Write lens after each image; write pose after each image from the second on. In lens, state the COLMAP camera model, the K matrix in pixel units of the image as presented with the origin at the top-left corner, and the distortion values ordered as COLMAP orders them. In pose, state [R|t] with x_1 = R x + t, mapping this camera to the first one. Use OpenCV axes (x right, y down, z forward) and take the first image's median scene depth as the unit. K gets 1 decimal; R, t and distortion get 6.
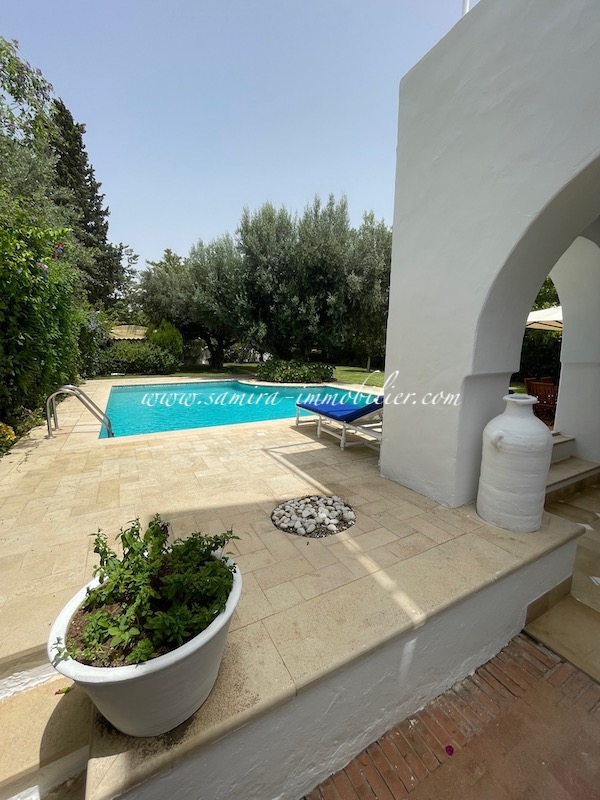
lens RADIAL K [[323.9, 0, 300.5], [0, 323.9, 401.3], [0, 0, 1]] dist [-0.001209, -0.000367]
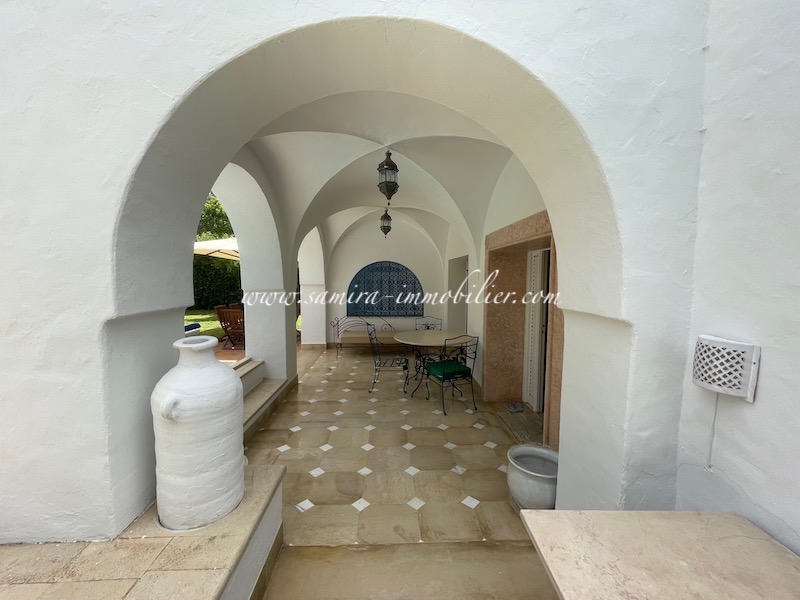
lens RADIAL K [[323.9, 0, 399.4], [0, 323.9, 304.0], [0, 0, 1]] dist [-0.001209, -0.000367]
pose [[0.438411, -0.068735, 0.896142, 0.203253], [0.136939, 0.990539, 0.008981, -0.036511], [-0.888281, 0.118780, 0.443676, 0.221434]]
